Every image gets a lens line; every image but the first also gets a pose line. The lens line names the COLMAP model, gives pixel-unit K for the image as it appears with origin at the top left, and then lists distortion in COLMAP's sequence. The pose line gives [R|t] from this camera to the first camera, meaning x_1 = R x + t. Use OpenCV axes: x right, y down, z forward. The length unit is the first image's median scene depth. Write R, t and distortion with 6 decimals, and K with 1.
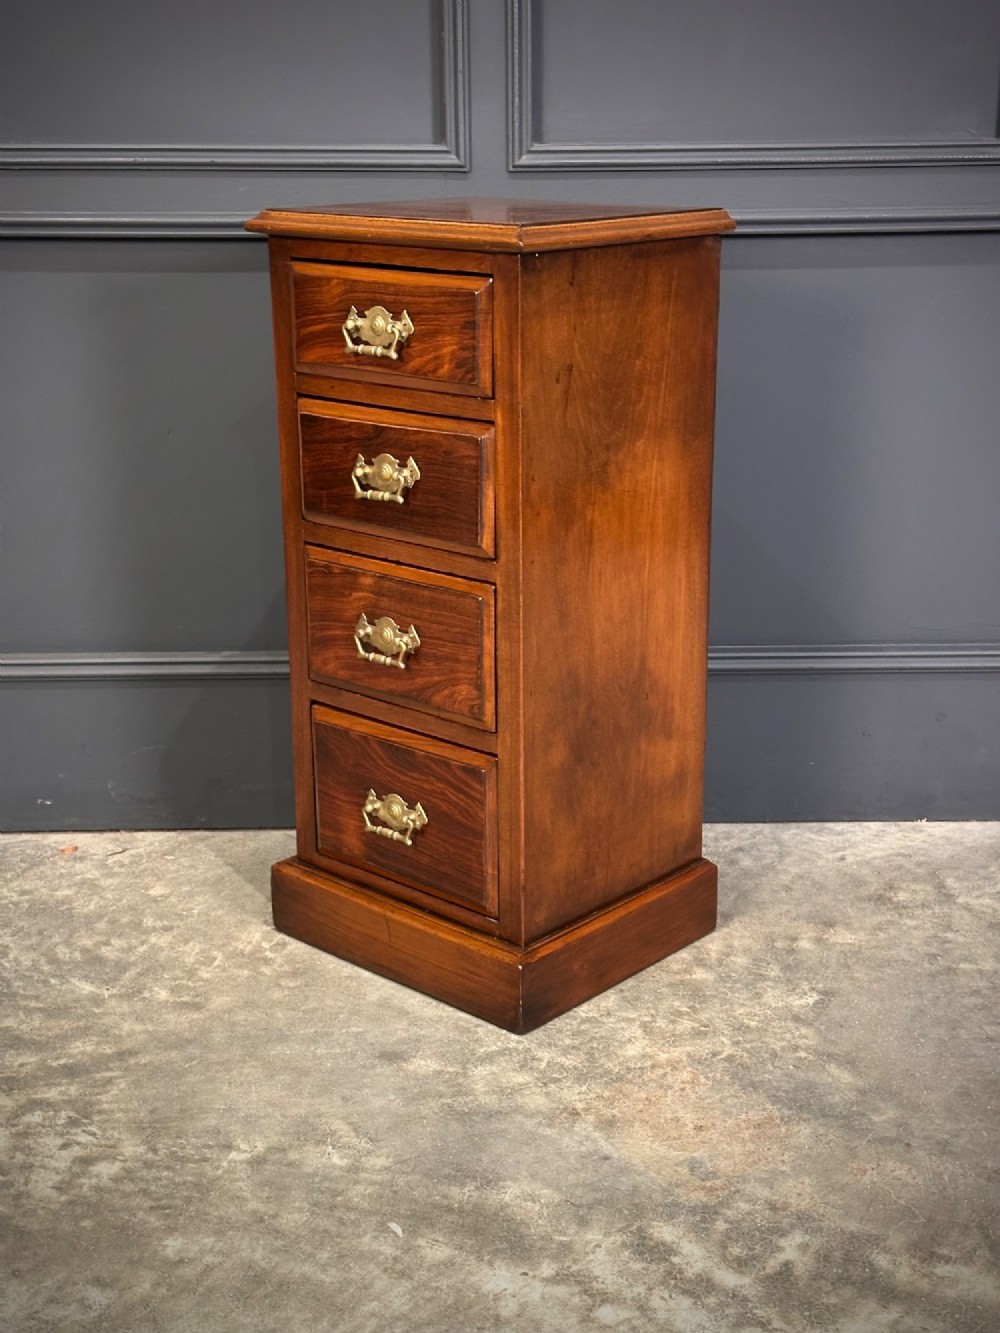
lens RADIAL K [[1852.0, 0, 513.5], [0, 1852.0, 664.6], [0, 0, 1]] dist [0.080300, 0.000000]
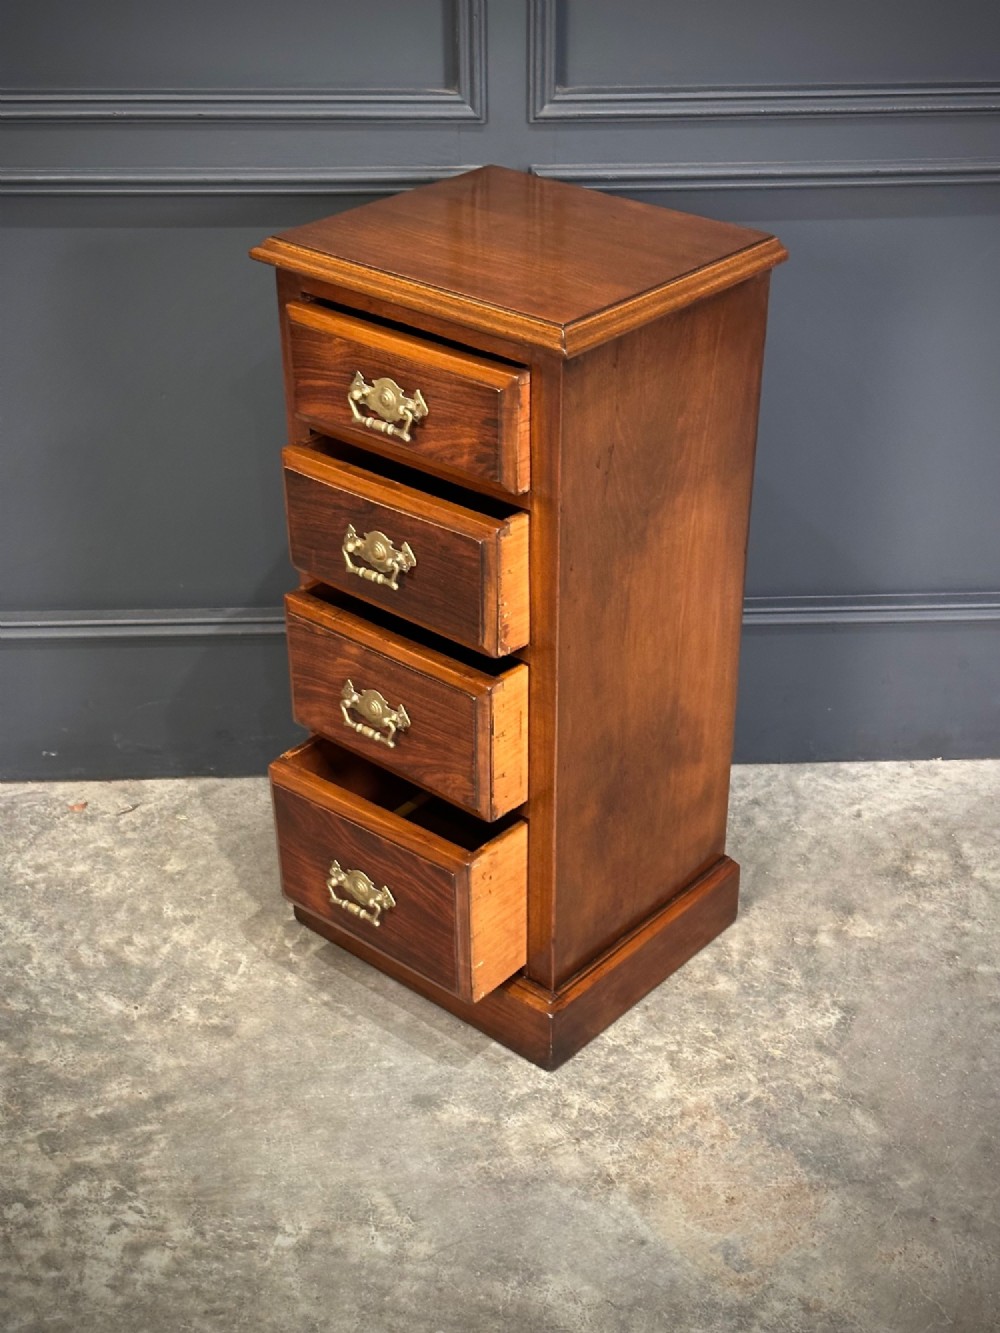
lens RADIAL K [[1852.0, 0, 507.1], [0, 1852.0, 664.3], [0, 0, 1]] dist [0.080300, 0.000000]
pose [[0.999719, -0.007569, 0.022454, -0.040567], [0.001948, 0.970654, 0.240473, -0.259457], [-0.023615, -0.240362, 0.970396, 0.066779]]
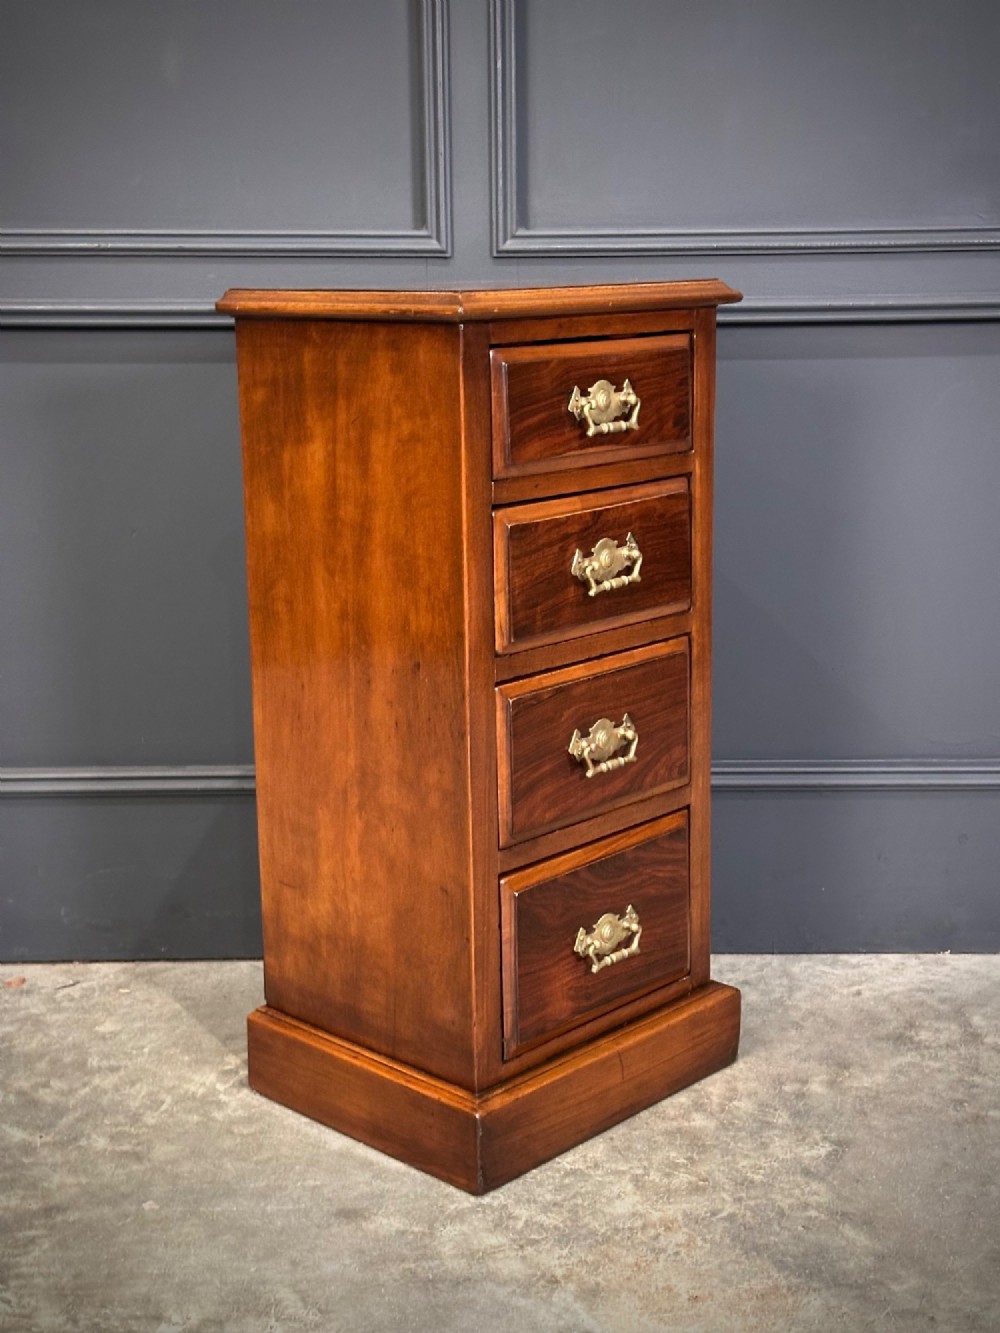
lens RADIAL K [[1852.0, 0, 514.3], [0, 1852.0, 652.3], [0, 0, 1]] dist [0.080300, 0.000000]
pose [[0.999927, 0.000544, -0.012066, 0.022858], [-0.001574, 0.996336, -0.085511, 0.018879], [0.011975, 0.085523, 0.996264, 0.085758]]
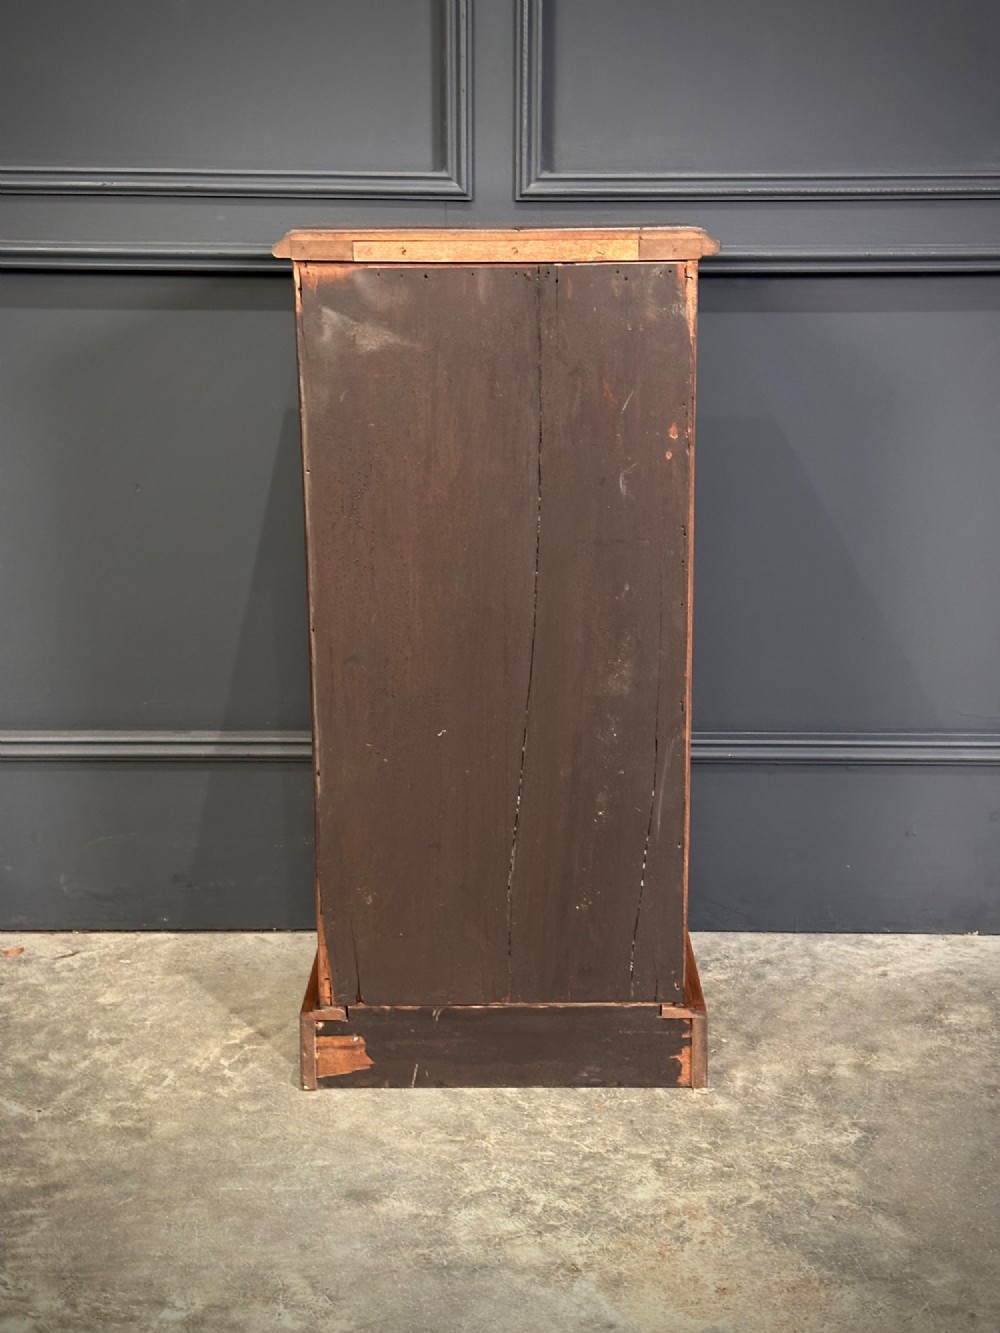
lens RADIAL K [[1852.0, 0, 499.2], [0, 1852.0, 674.9], [0, 0, 1]] dist [0.080300, 0.000000]
pose [[0.999767, 0.012940, -0.017300, 0.009373], [-0.013964, 0.998073, -0.060451, 0.022180], [0.016485, 0.060679, 0.998021, 0.128007]]
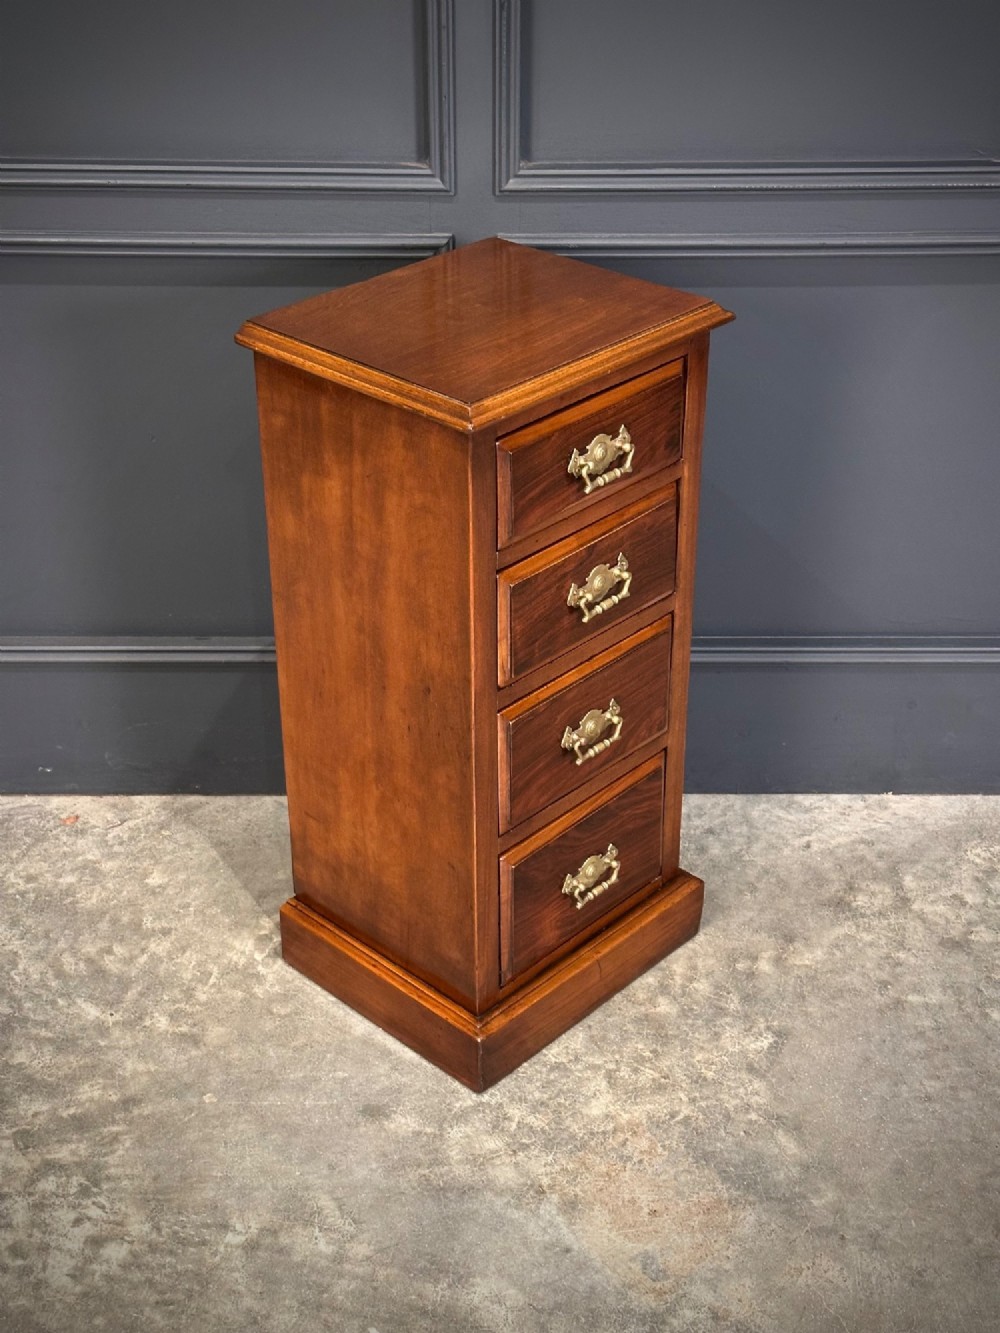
lens RADIAL K [[1852.0, 0, 494.1], [0, 1852.0, 646.6], [0, 0, 1]] dist [0.080300, 0.000000]
pose [[0.999858, 0.013725, -0.009826, 0.010945], [-0.011033, 0.971948, 0.234936, -0.300952], [0.012774, -0.234795, 0.971961, 0.008048]]
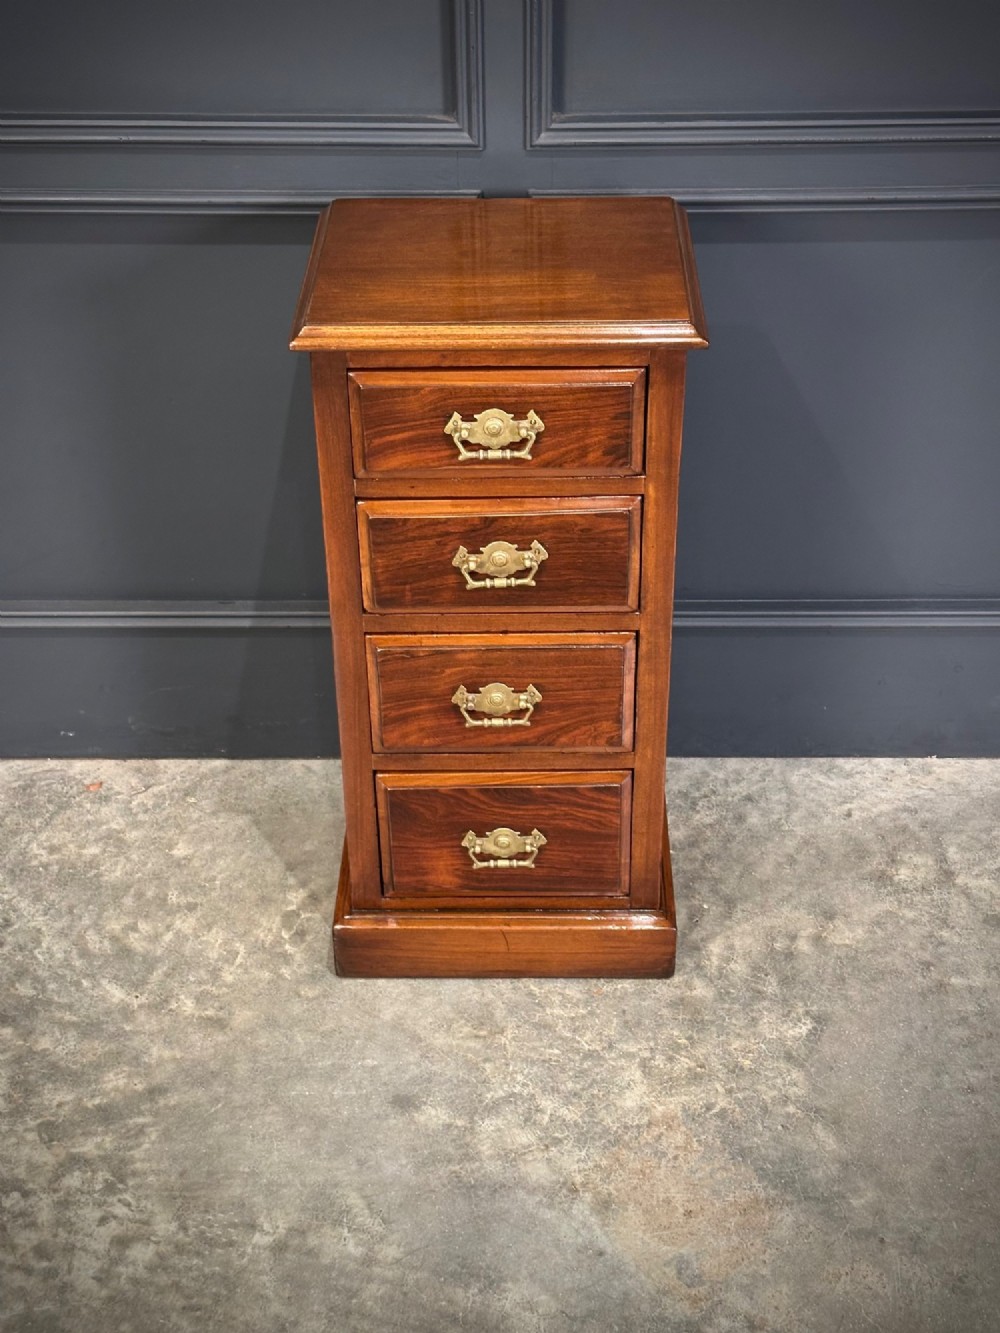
lens RADIAL K [[1852.0, 0, 504.1], [0, 1852.0, 637.6], [0, 0, 1]] dist [0.080300, 0.000000]
pose [[0.999648, 0.013049, -0.023119, 0.012533], [-0.005581, 0.954699, 0.297520, -0.351463], [0.025954, -0.297286, 0.954436, 0.061507]]
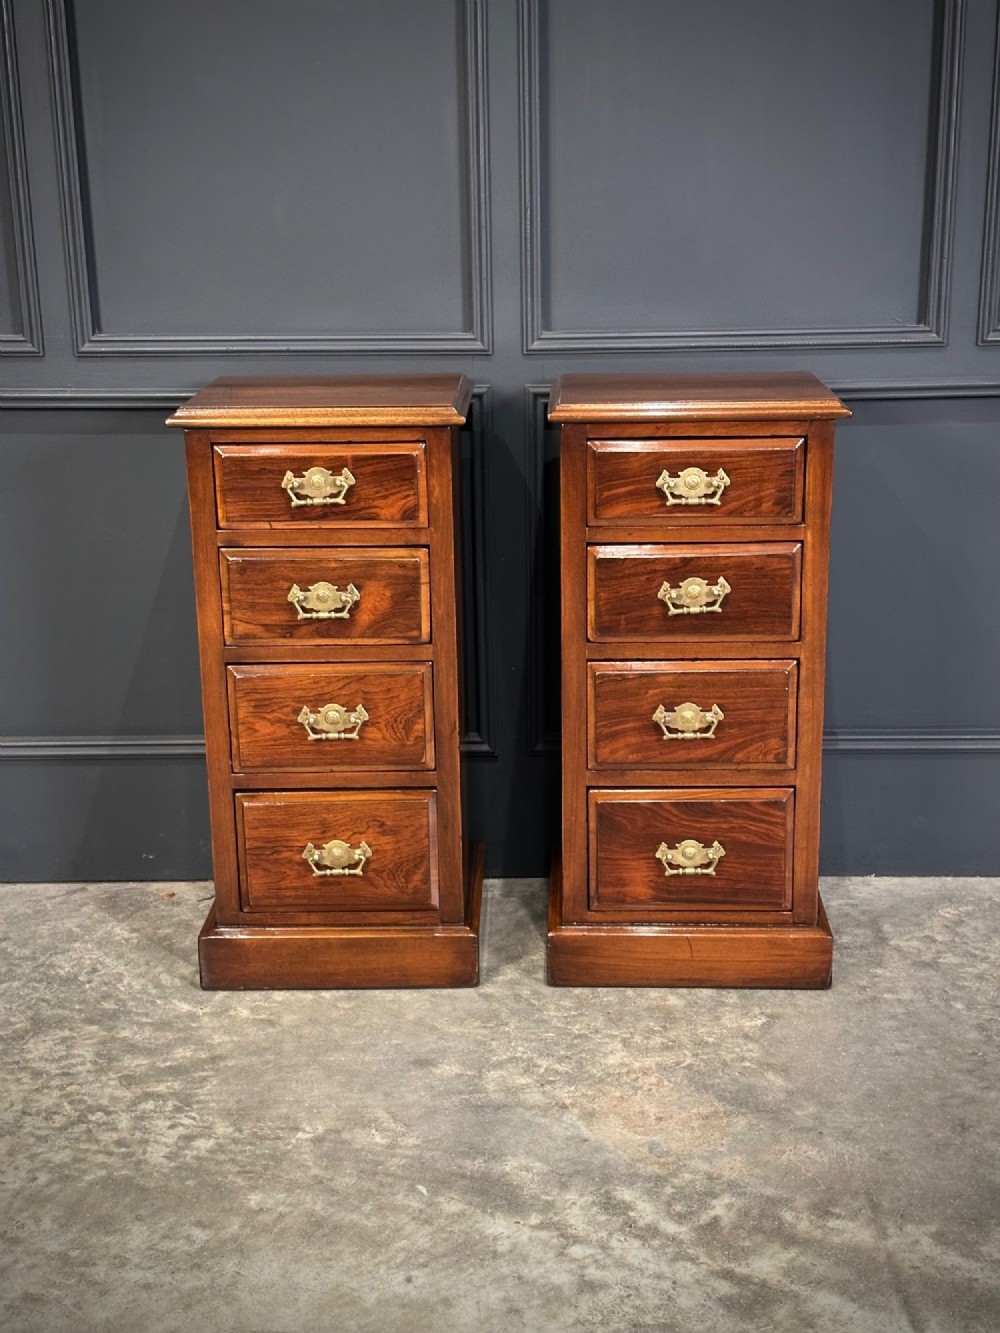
lens RADIAL K [[1851.9, 0, 503.1], [0, 1851.9, 646.3], [0, 0, 1]] dist [0.090231, 0.000000]
pose [[0.999131, 0.000294, -0.041668, 0.040897], [-0.001568, 0.999532, -0.030534, -0.034690], [0.041640, 0.030573, 0.998665, -0.273028]]
